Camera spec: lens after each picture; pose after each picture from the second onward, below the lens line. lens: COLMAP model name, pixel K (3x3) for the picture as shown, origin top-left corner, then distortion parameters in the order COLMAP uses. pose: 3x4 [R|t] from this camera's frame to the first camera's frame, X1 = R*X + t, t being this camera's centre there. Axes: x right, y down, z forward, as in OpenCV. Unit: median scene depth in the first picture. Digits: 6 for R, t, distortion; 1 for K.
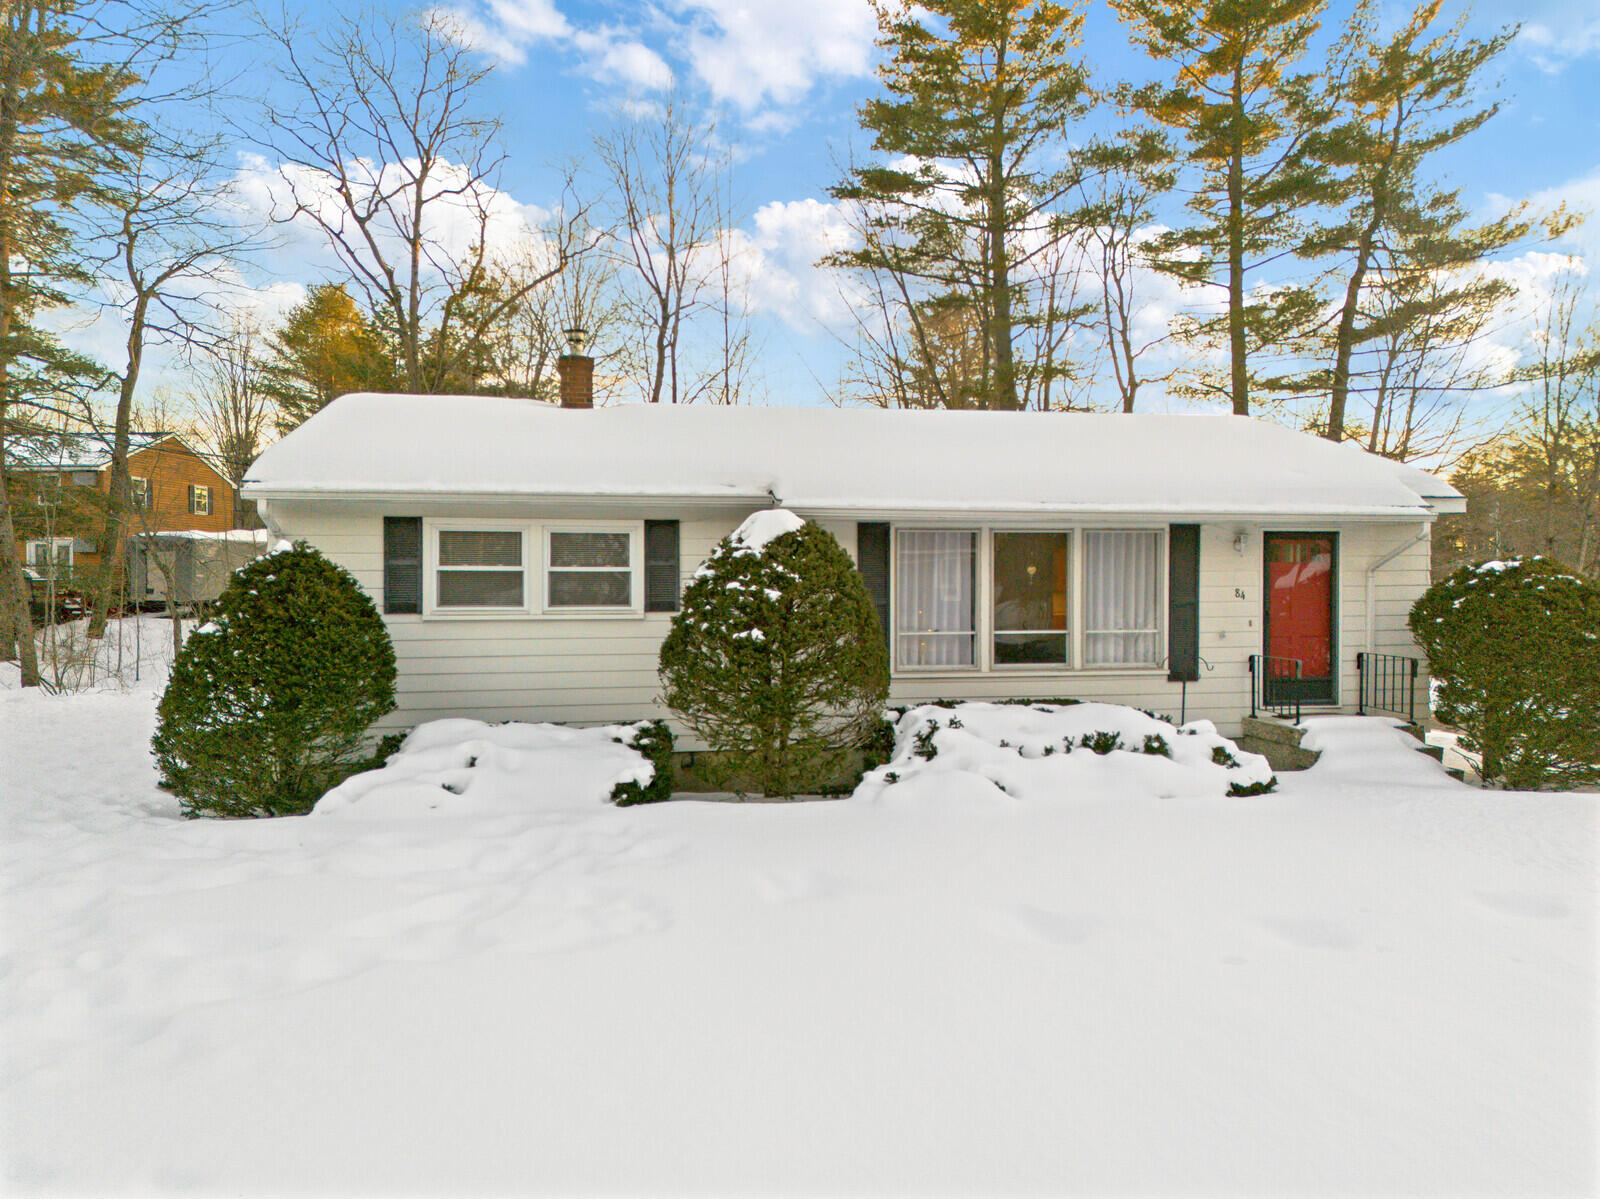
lens RADIAL K [[1126.1, 0, 805.4], [0, 1126.1, 590.0], [0, 0, 1]] dist [0.064850, -0.044842]
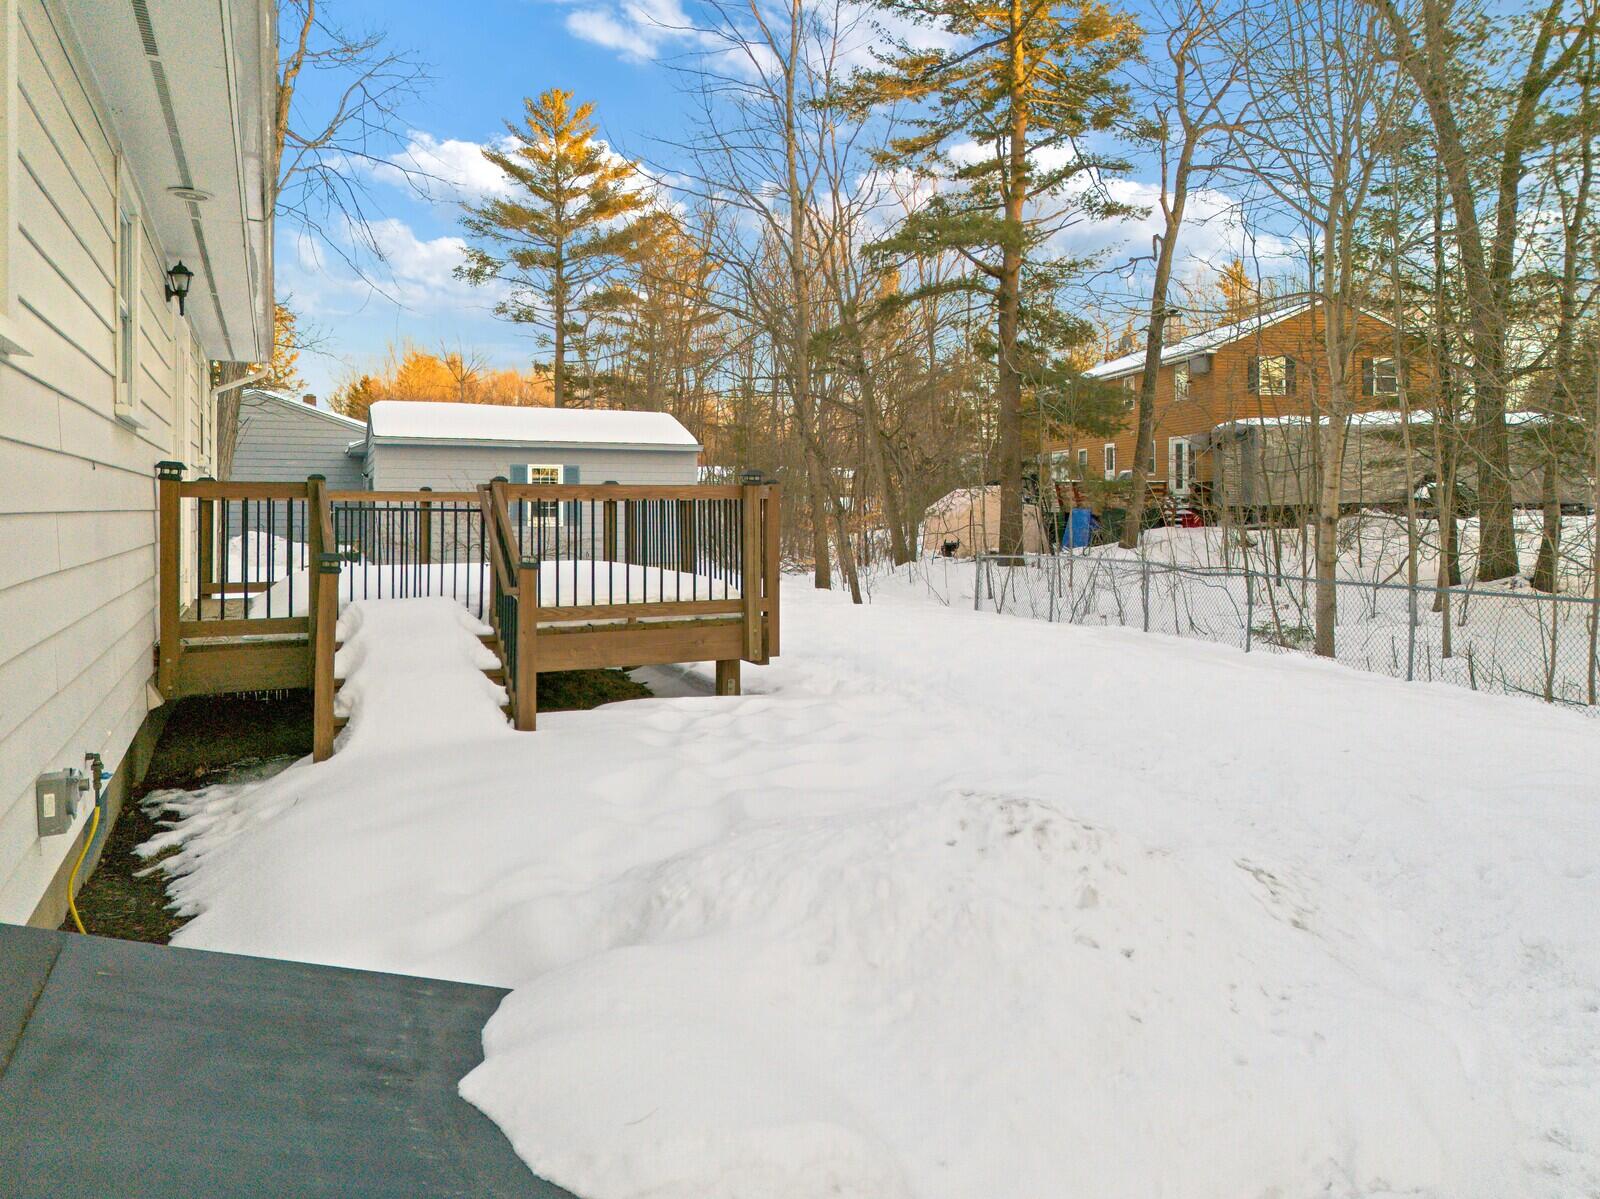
lens RADIAL K [[1158.4, 0, 807.9], [0, 1158.4, 485.5], [0, 0, 1]] dist [0.072849, -0.063197]
pose [[0.239296, -0.017756, -0.970784, 0.510125], [-0.005647, 0.999790, -0.019679, 0.041390], [0.970930, 0.010191, 0.239146, 1.665655]]
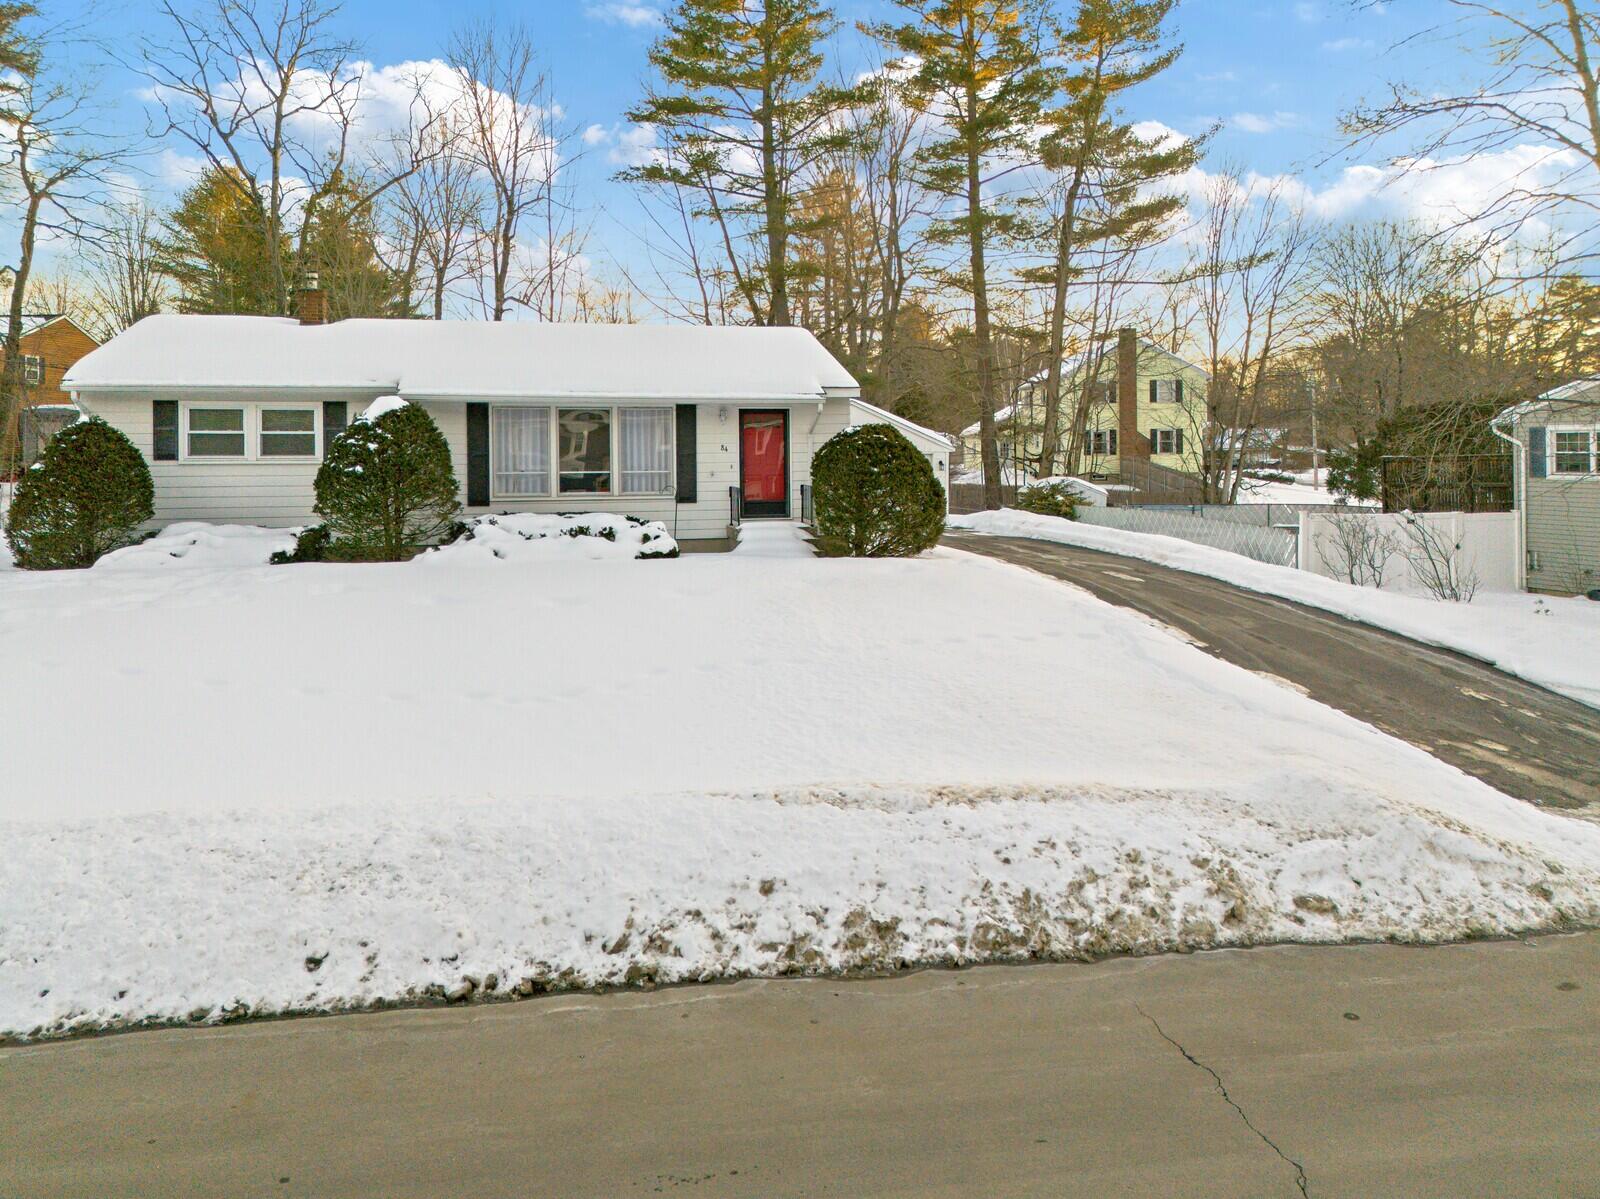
lens RADIAL K [[1163.9, 0, 803.0], [0, 1163.9, 469.2], [0, 0, 1]] dist [0.071014, -0.062745]
pose [[0.999362, -0.004369, 0.035440, 0.439871], [0.004028, 0.999945, 0.009678, 0.018617], [-0.035481, -0.009530, 0.999325, -0.643165]]
